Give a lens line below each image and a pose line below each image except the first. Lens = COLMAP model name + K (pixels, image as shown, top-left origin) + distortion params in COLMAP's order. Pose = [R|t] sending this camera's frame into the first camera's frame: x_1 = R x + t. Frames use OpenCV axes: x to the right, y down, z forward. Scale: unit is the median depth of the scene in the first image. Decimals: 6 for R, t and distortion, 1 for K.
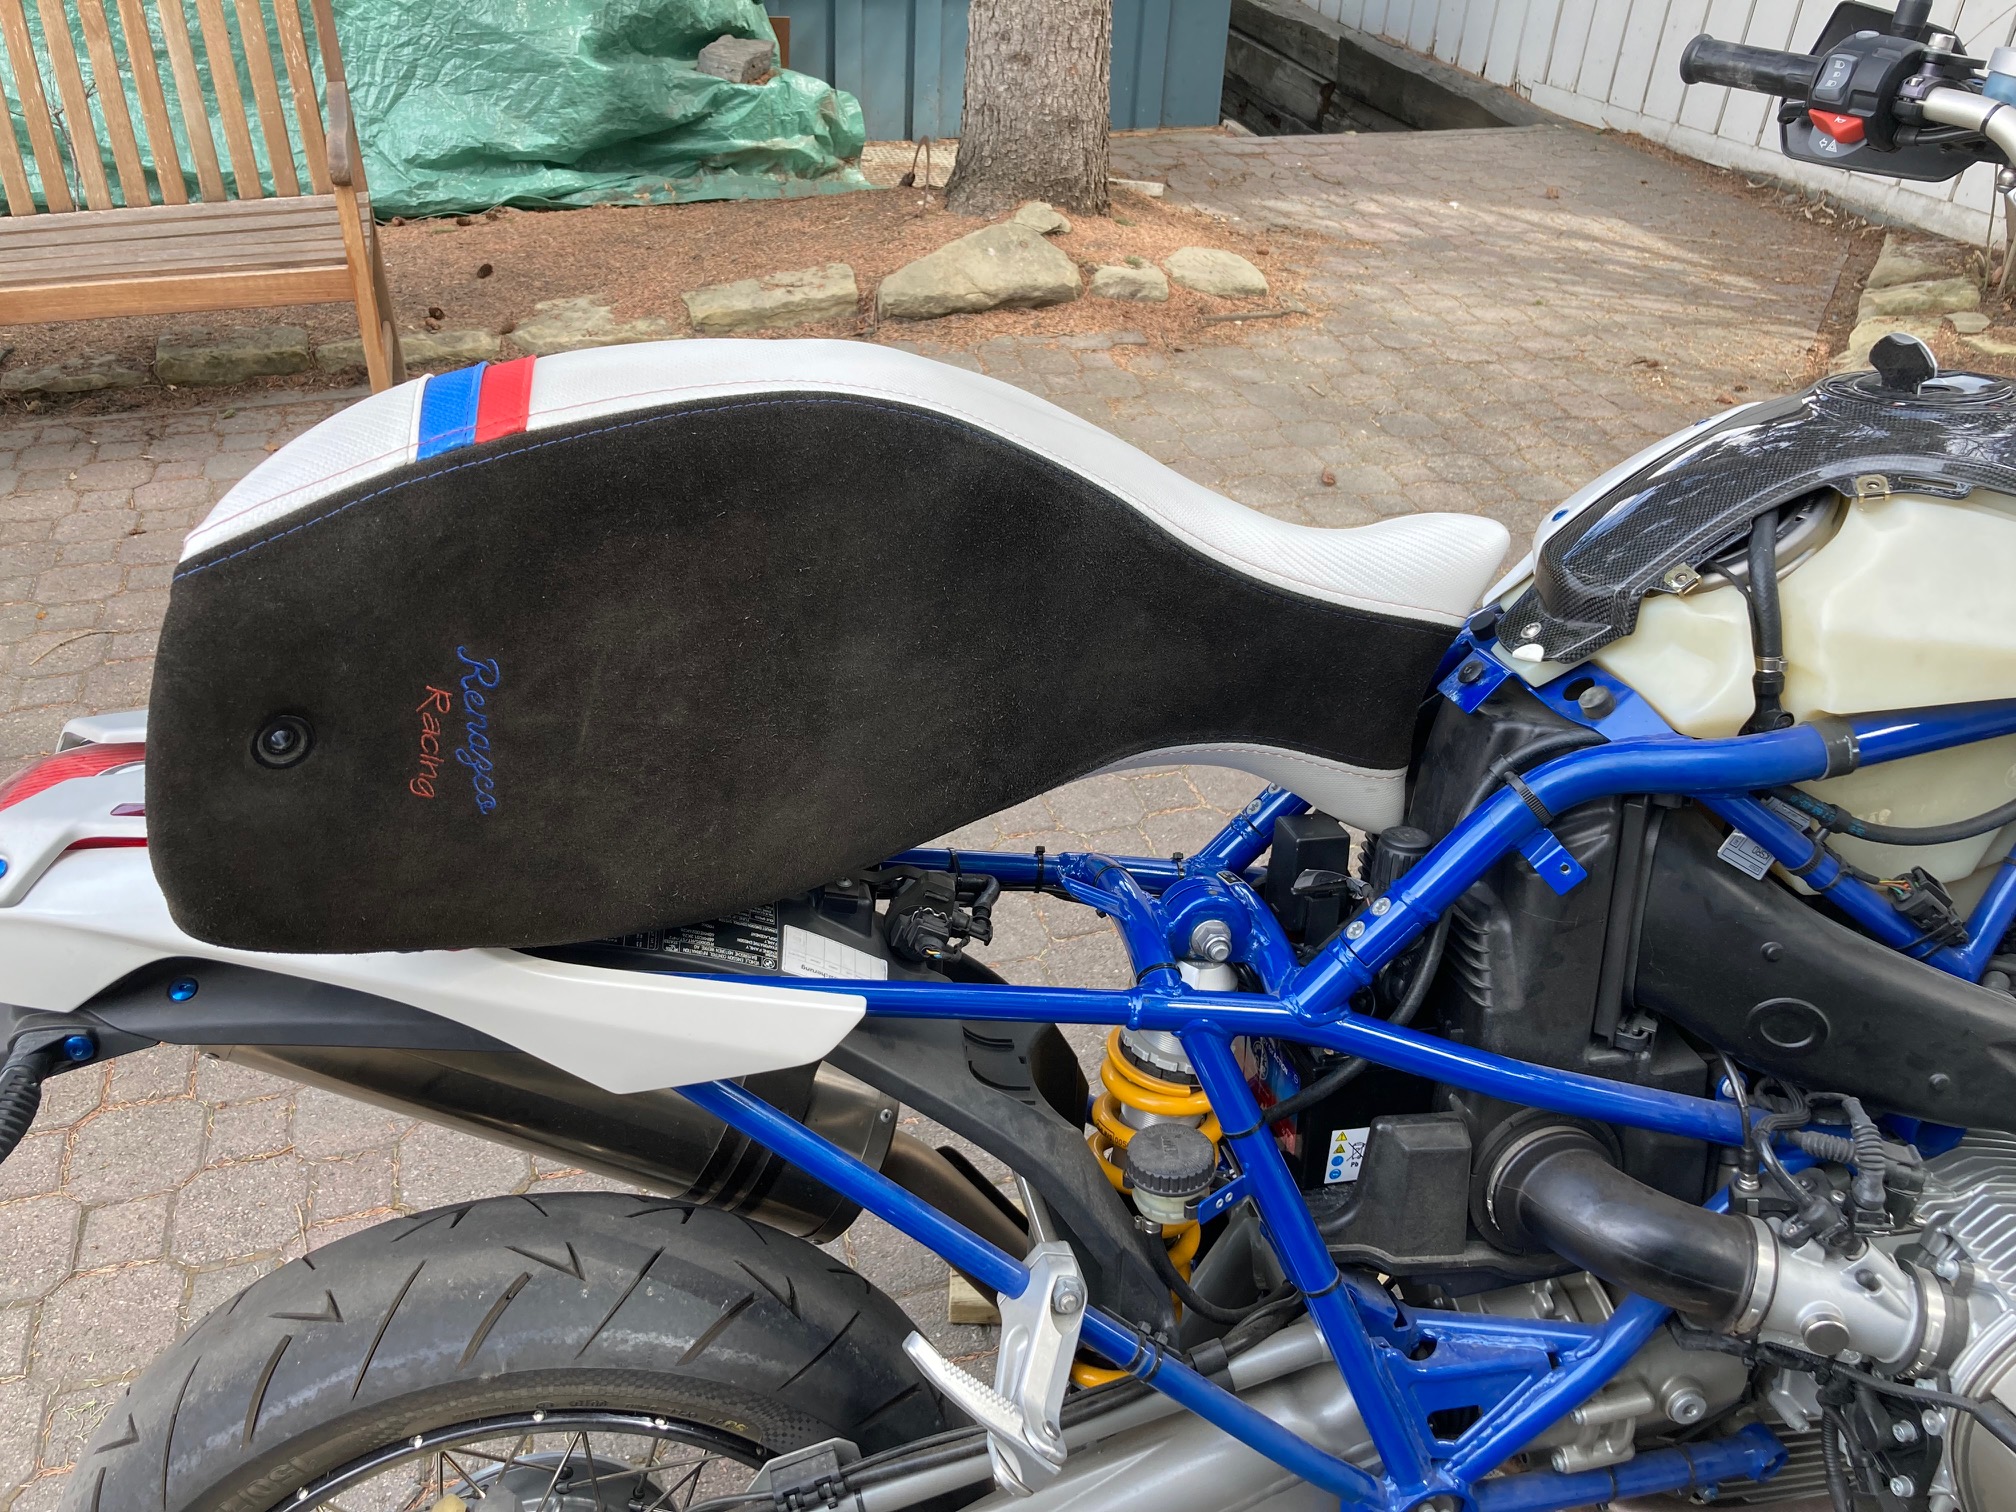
lens RADIAL K [[1763.3, 0, 1048.1], [0, 1763.3, 754.7], [0, 0, 1]] dist [0.059151, -0.099591]
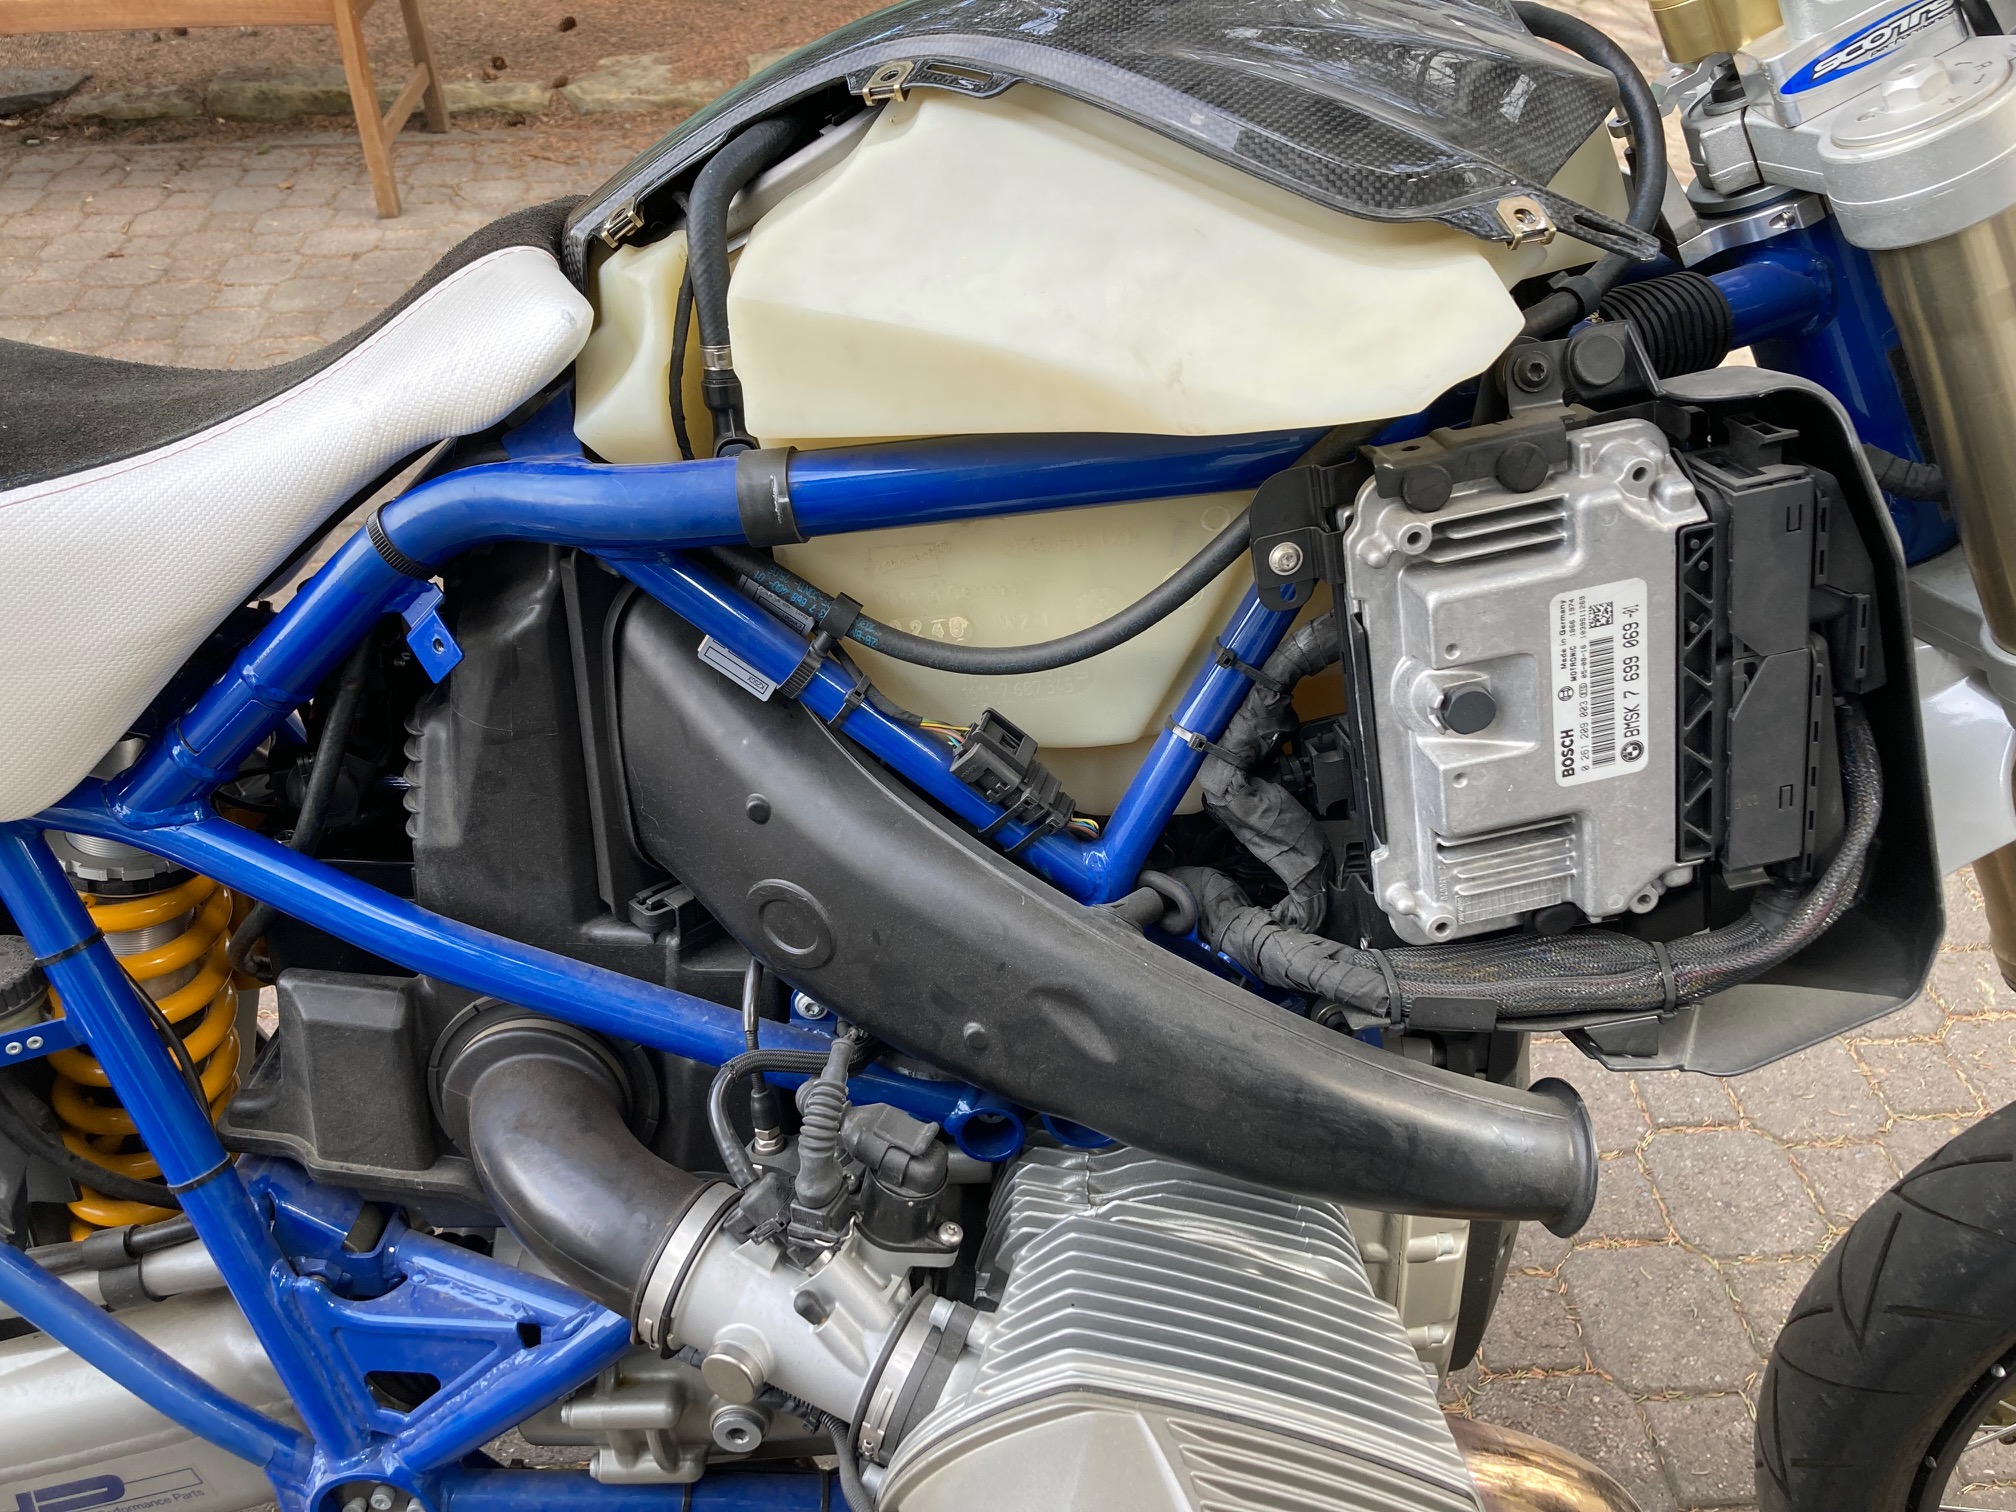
lens RADIAL K [[1763.3, 0, 1048.1], [0, 1763.3, 754.7], [0, 0, 1]] dist [0.059151, -0.099591]
pose [[0.971592, 0.126602, -0.199954, 0.198946], [-0.111639, 0.990153, 0.084458, 0.006942], [0.208677, -0.059736, 0.976159, 0.114916]]
